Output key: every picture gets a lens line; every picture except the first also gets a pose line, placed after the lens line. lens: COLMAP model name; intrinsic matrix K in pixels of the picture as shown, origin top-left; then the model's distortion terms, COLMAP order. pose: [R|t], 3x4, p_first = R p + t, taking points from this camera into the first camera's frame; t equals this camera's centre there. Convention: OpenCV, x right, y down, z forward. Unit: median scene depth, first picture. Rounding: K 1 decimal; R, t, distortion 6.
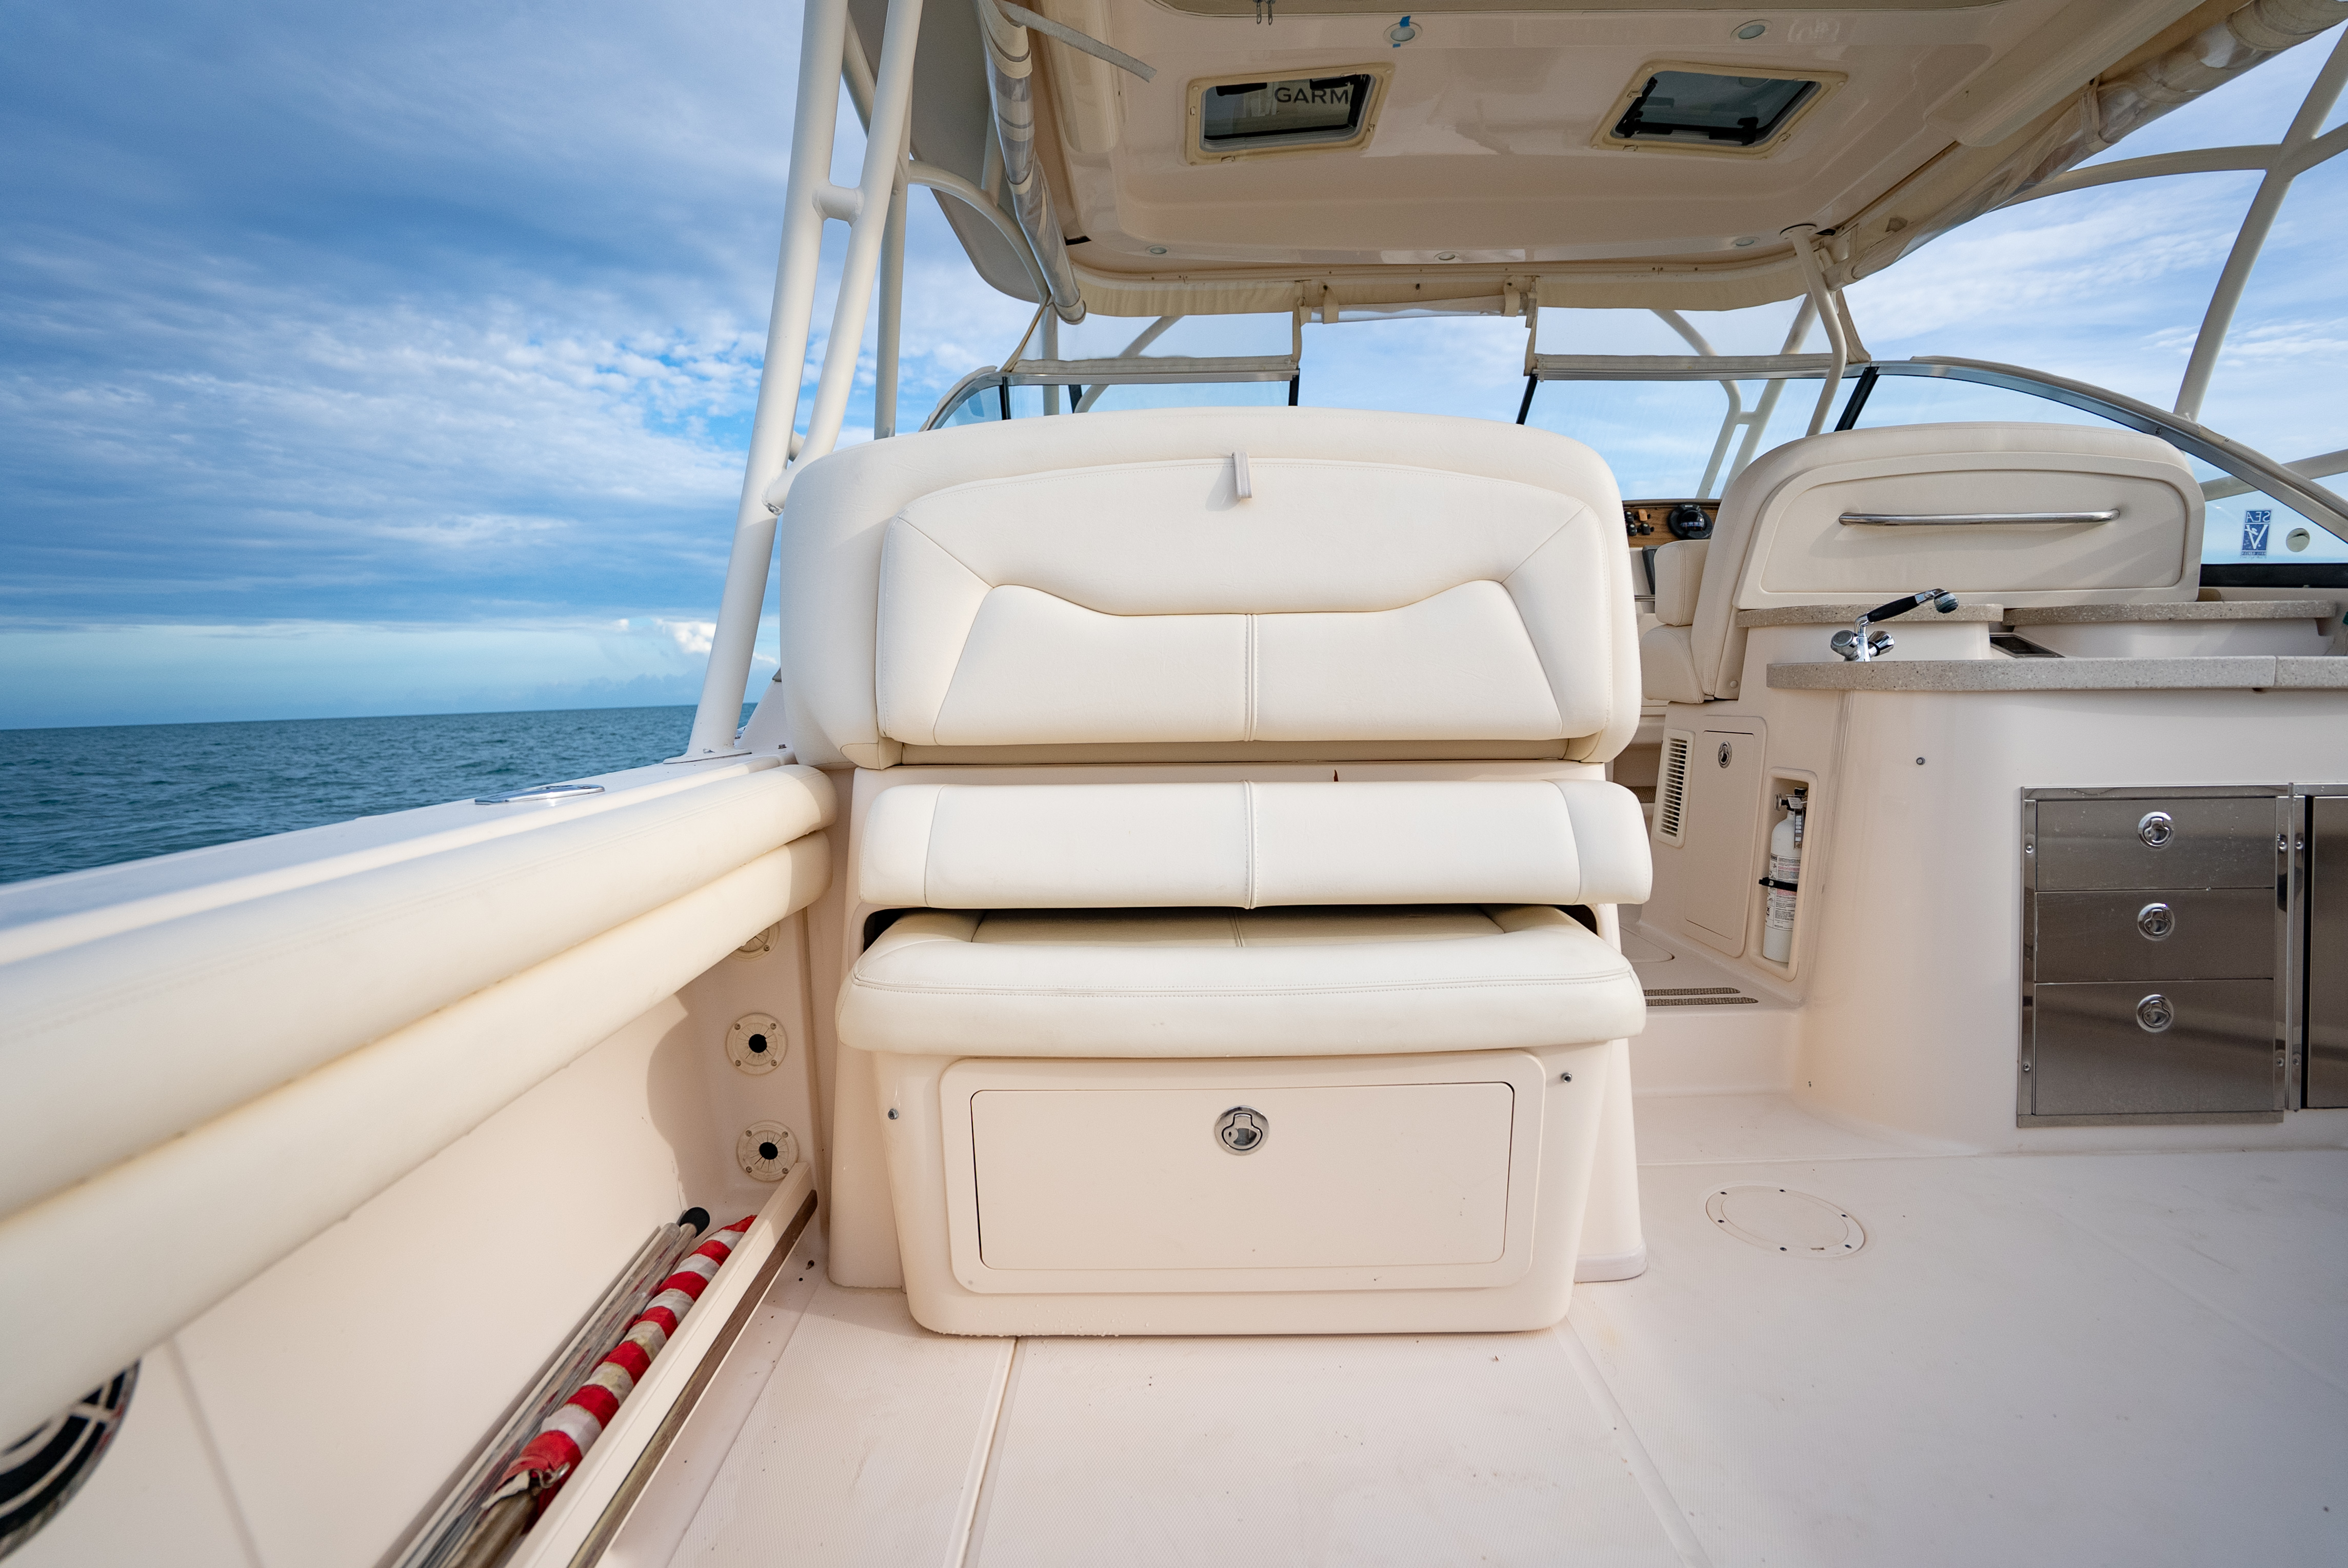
lens RADIAL K [[1083.9, 0, 1170.6], [0, 1083.9, 779.4], [0, 0, 1]] dist [-0.050802, 0.016514]
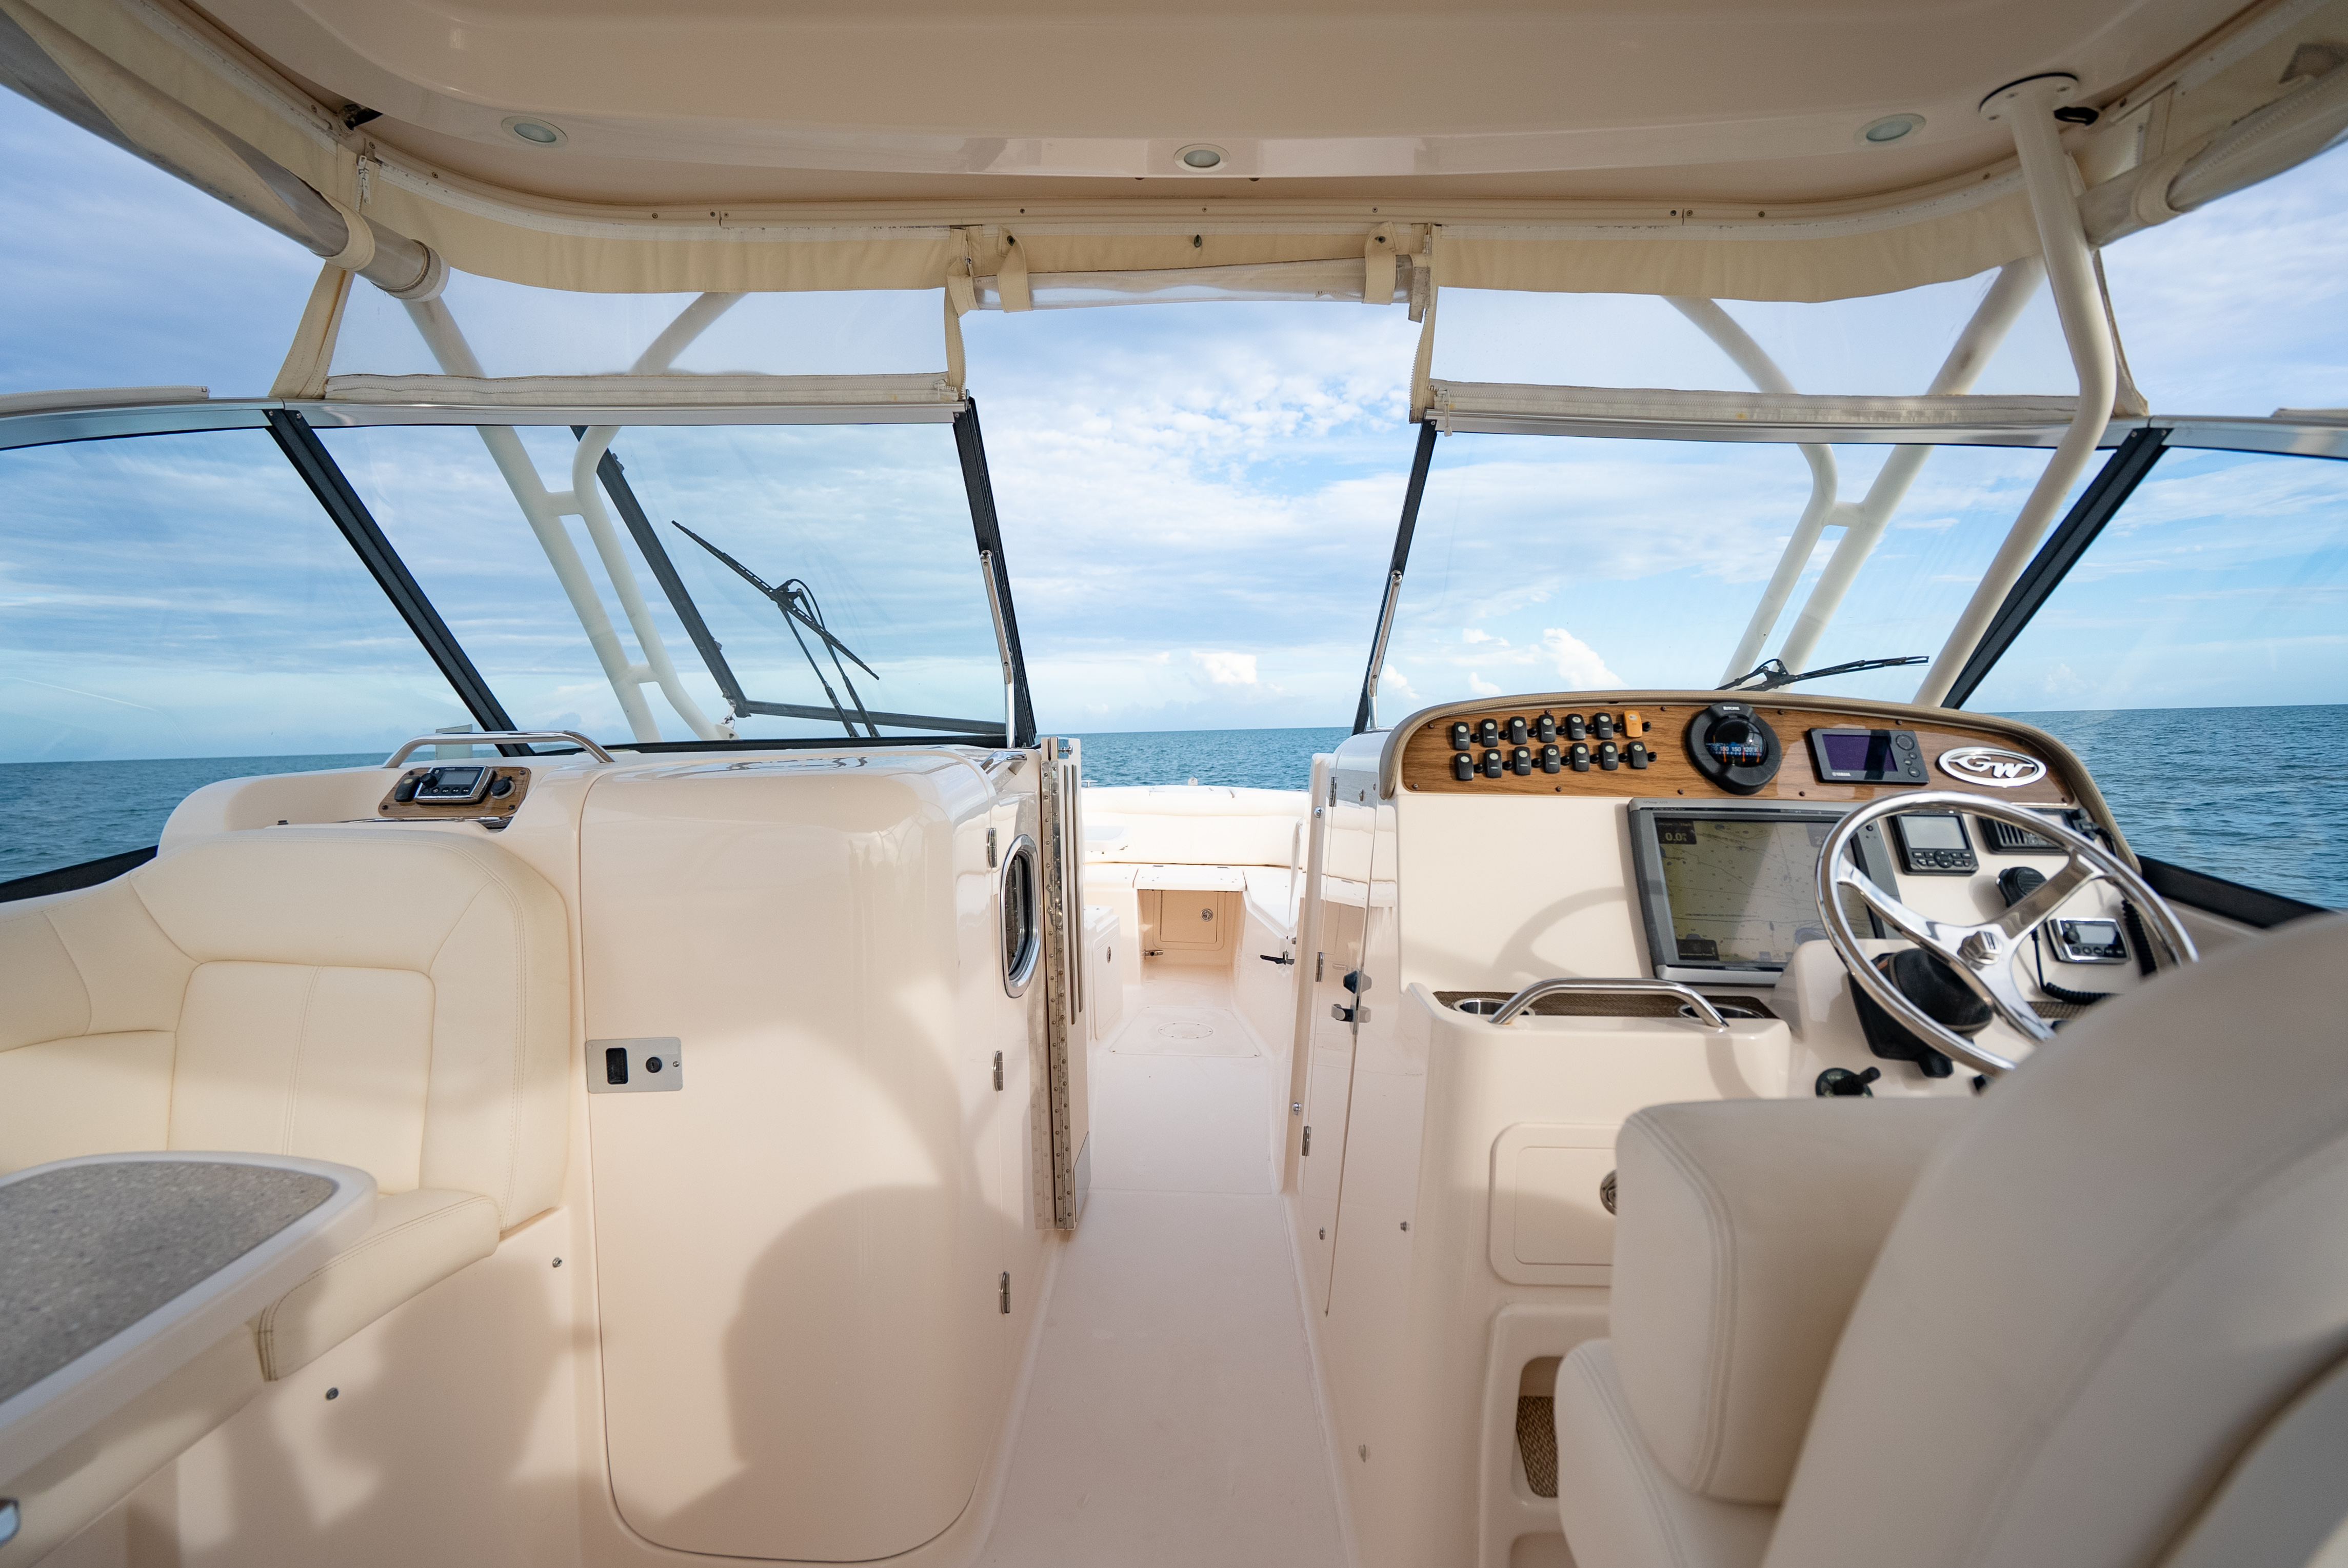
lens RADIAL K [[1083.9, 0, 1170.6], [0, 1083.9, 779.4], [0, 0, 1]] dist [-0.050802, 0.016514]
pose [[0.999397, 0.032232, -0.012932, 0.238154], [-0.032416, 0.999372, -0.014300, -0.204966], [0.012463, 0.014710, 0.999814, 0.511702]]
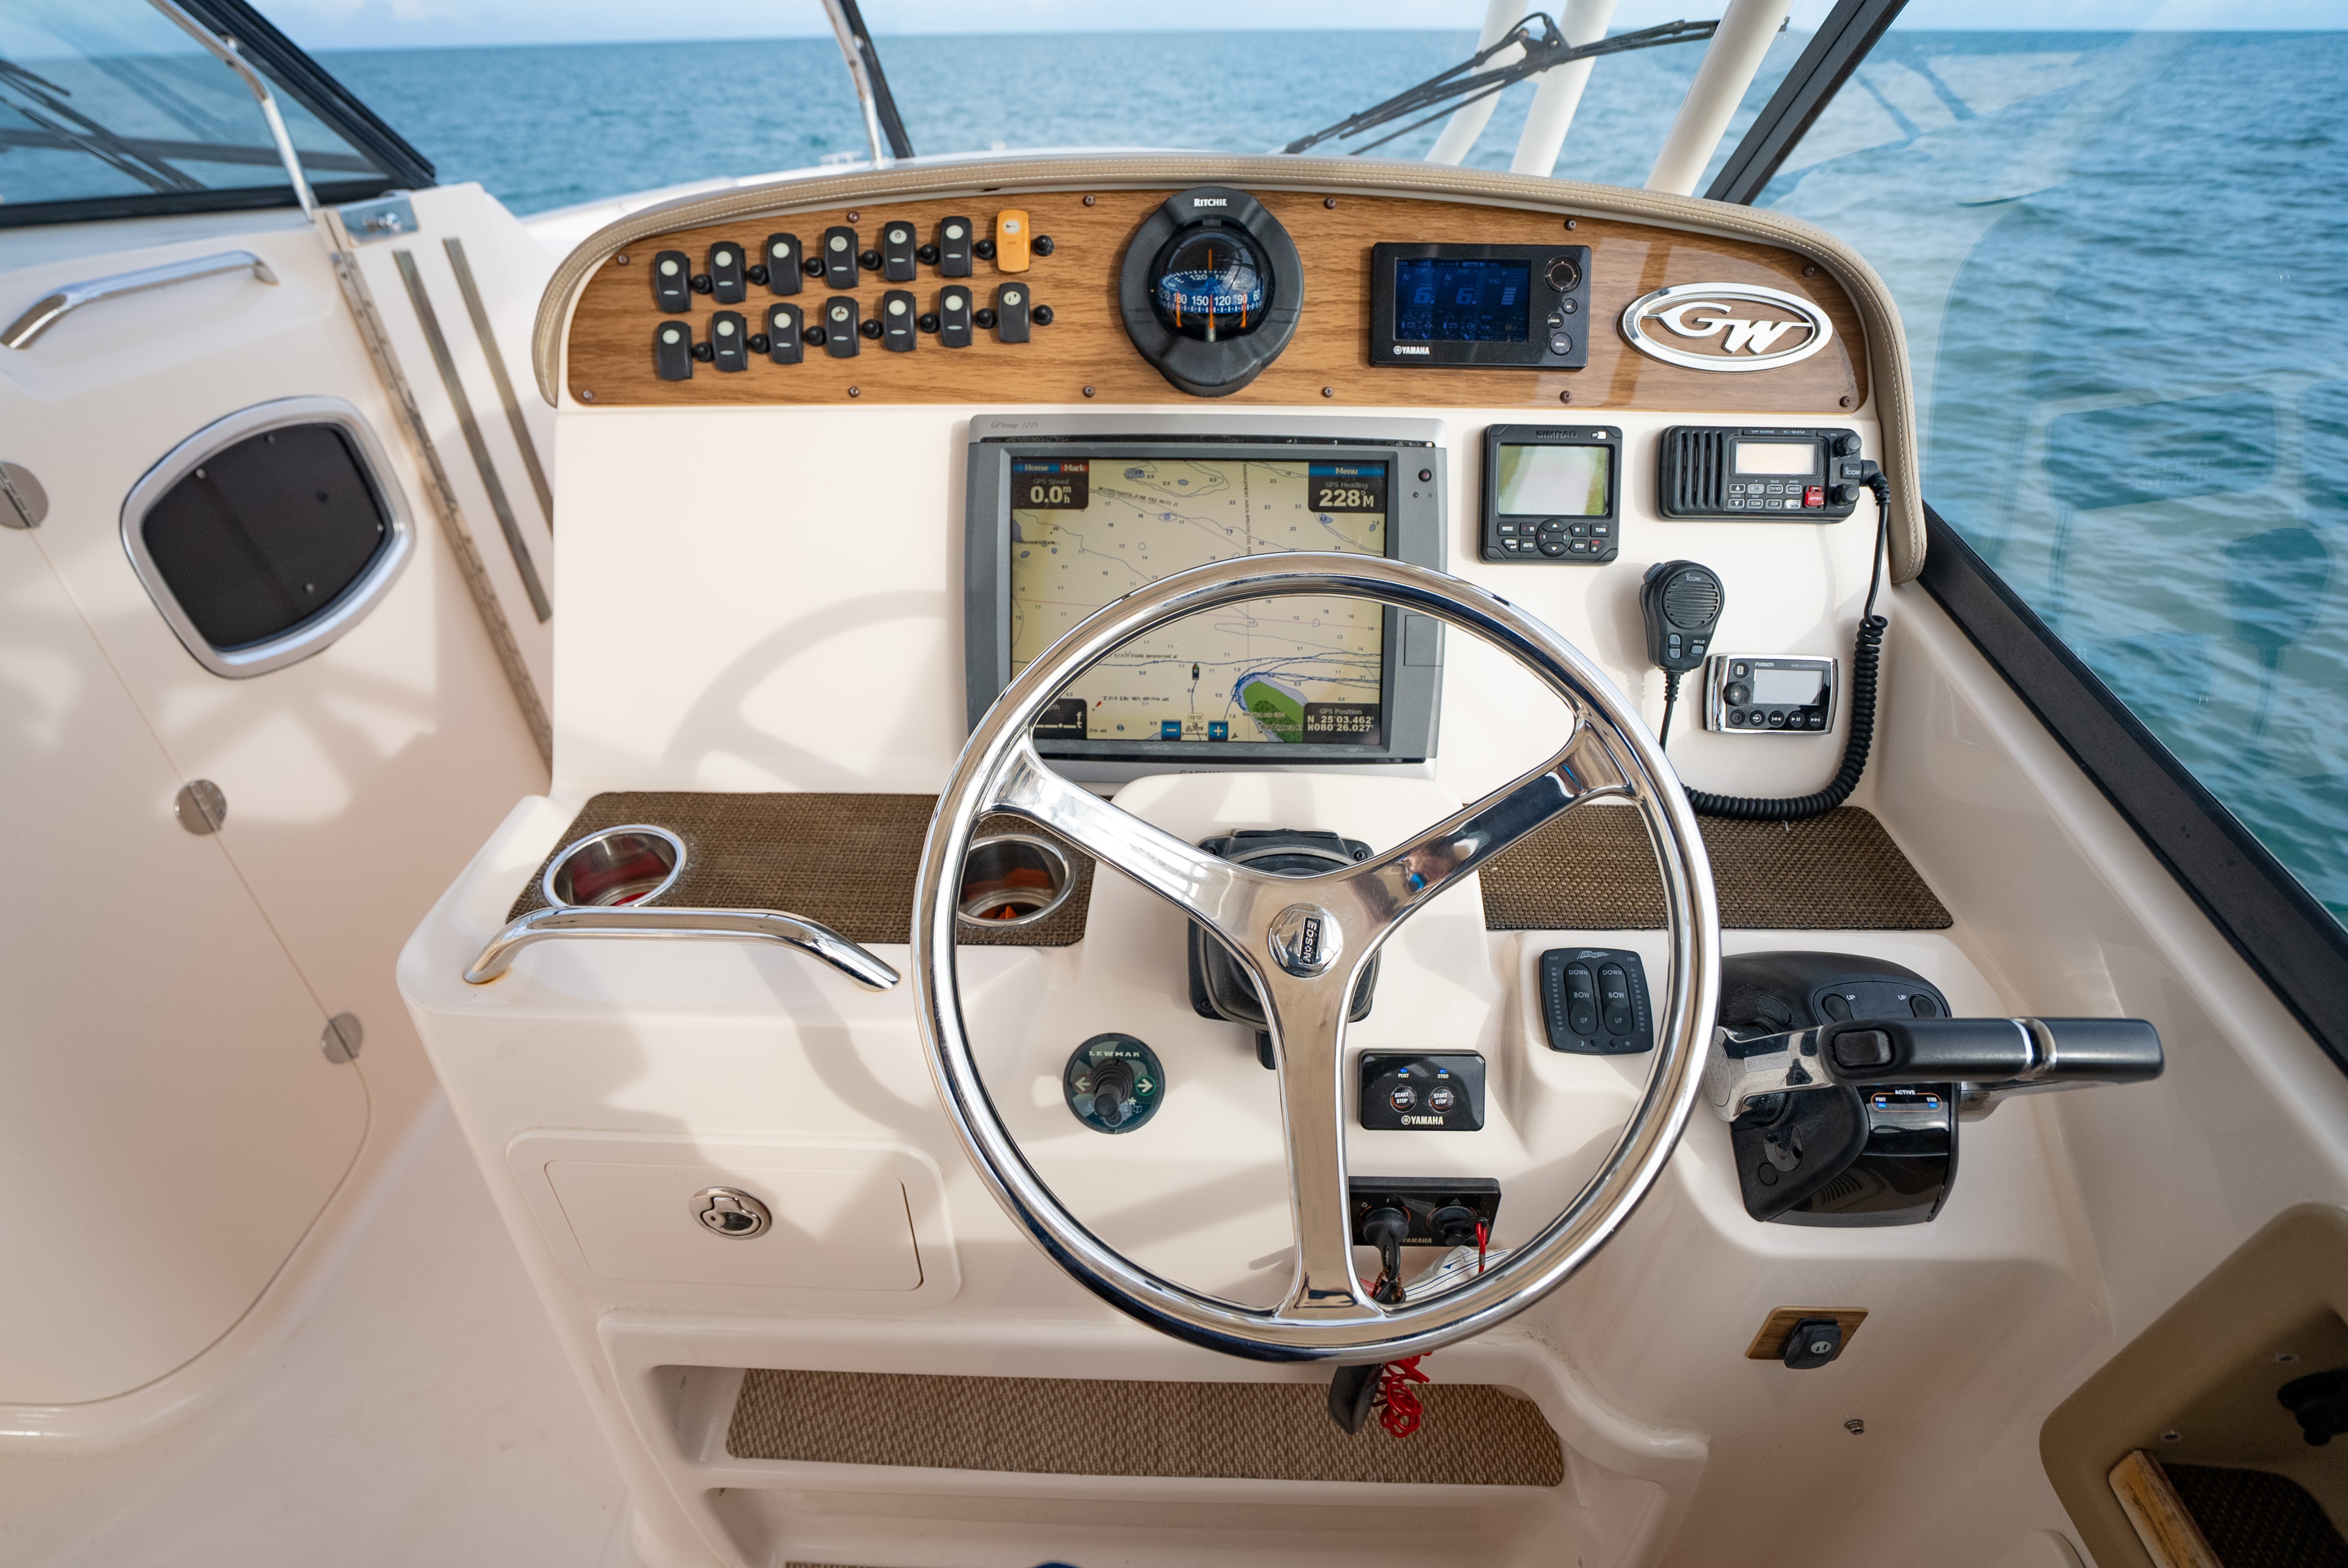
lens RADIAL K [[1083.9, 0, 1170.6], [0, 1083.9, 779.4], [0, 0, 1]] dist [-0.050802, 0.016514]
pose [[0.999815, 0.016611, -0.009726, 0.469272], [-0.008860, 0.845702, 0.533582, -0.267207], [0.017088, -0.533397, 0.845692, 0.723513]]
